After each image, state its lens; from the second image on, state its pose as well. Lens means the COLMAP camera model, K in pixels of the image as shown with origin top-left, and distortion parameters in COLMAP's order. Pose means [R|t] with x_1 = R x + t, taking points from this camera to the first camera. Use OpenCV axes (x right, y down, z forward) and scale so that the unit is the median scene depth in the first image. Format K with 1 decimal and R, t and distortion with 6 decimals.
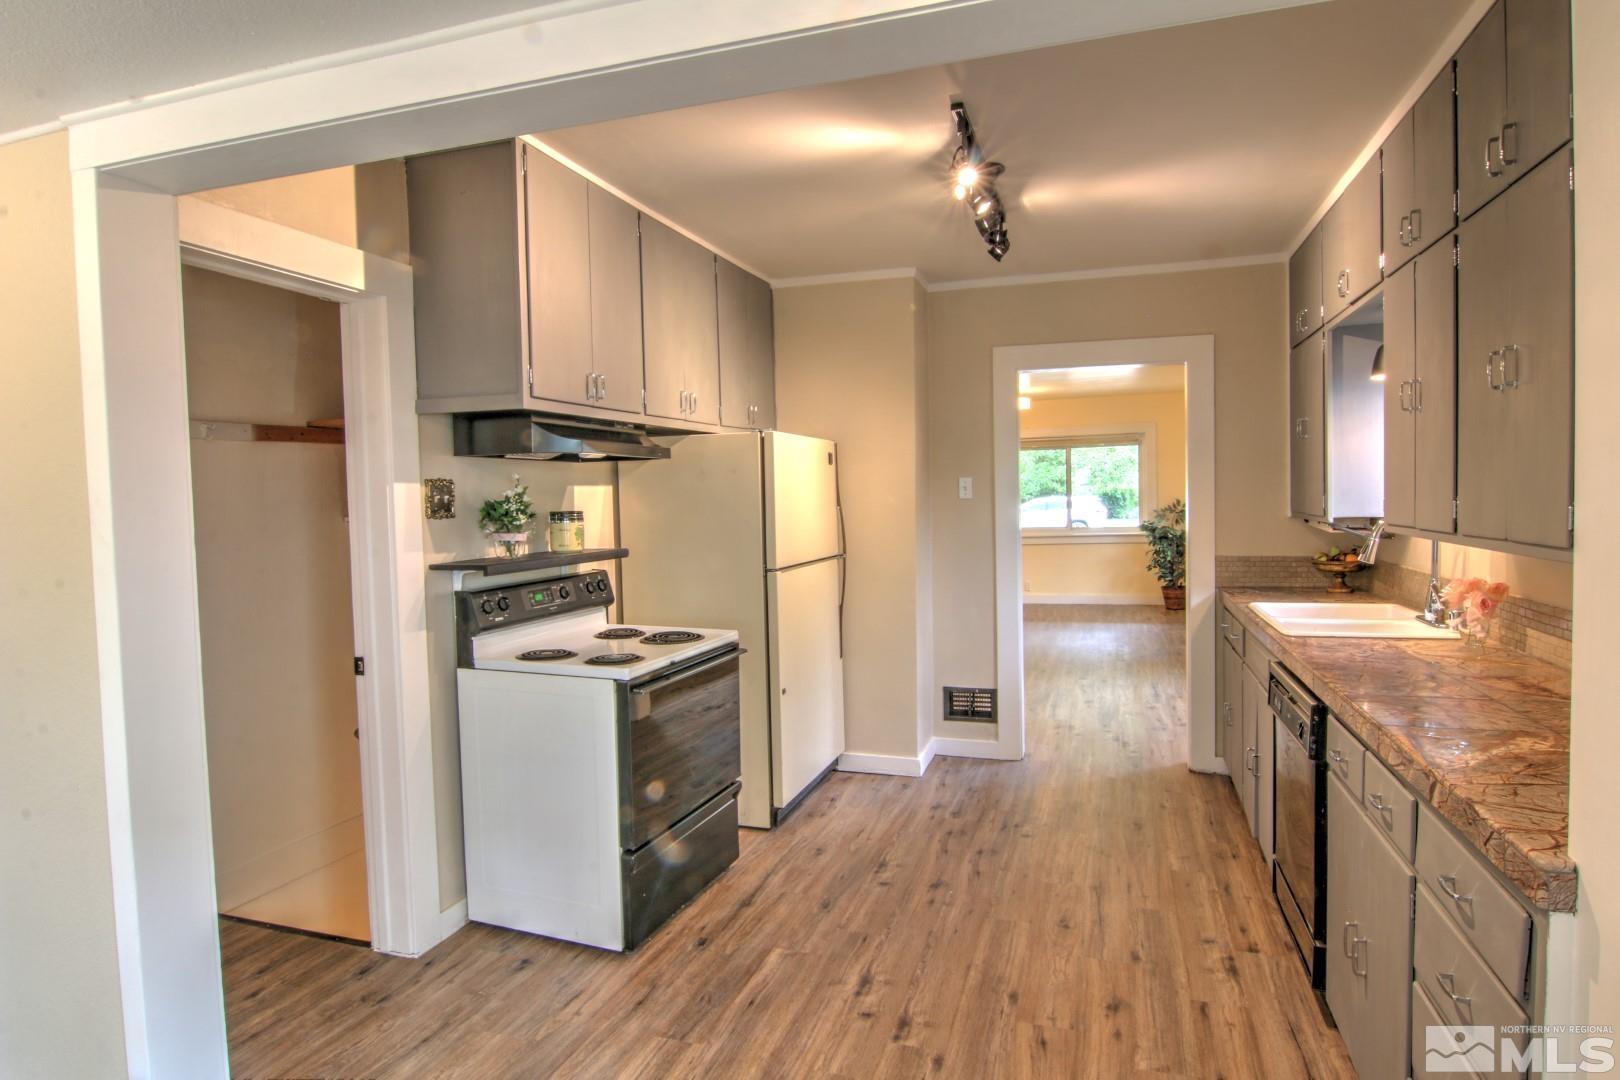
lens RADIAL K [[906.9, 0, 815.7], [0, 906.9, 538.0], [0, 0, 1]] dist [-0.004838, -0.013513]
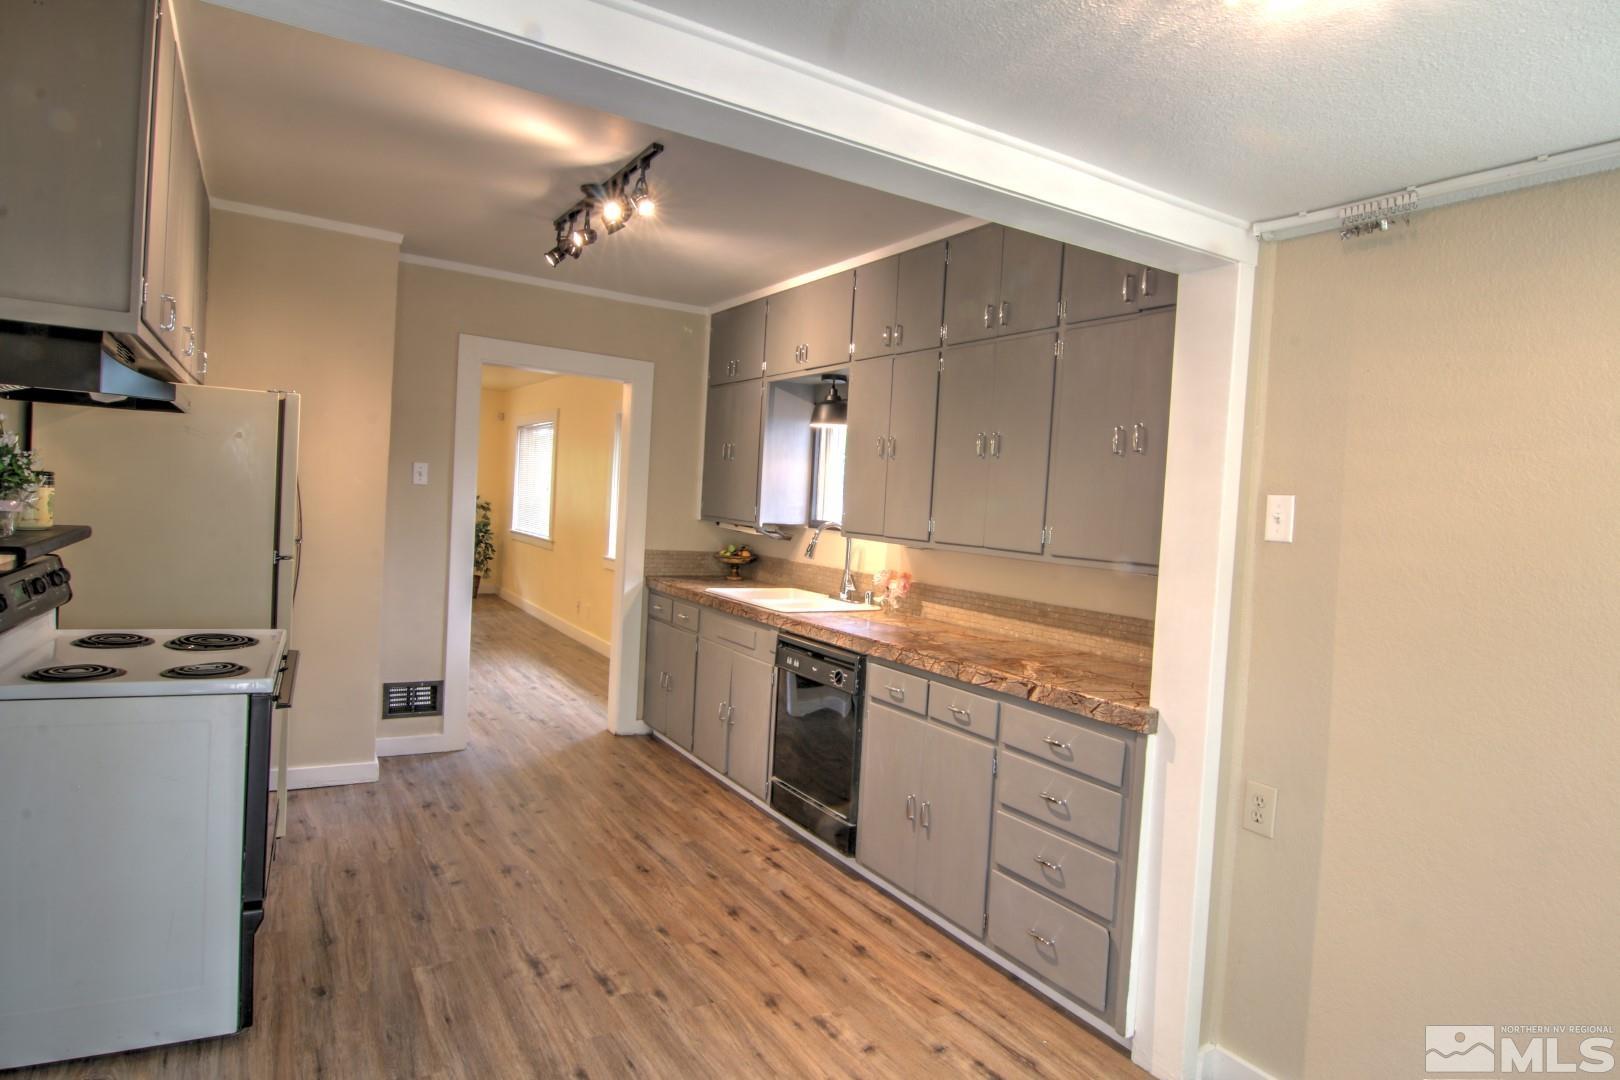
lens RADIAL K [[906.9, 0, 815.7], [0, 906.9, 538.0], [0, 0, 1]] dist [-0.004838, -0.013513]
pose [[0.644566, 0.028893, 0.764003, -0.448278], [-0.037374, 0.999282, -0.006259, 0.005026], [-0.763635, -0.024520, 0.645183, 0.094880]]
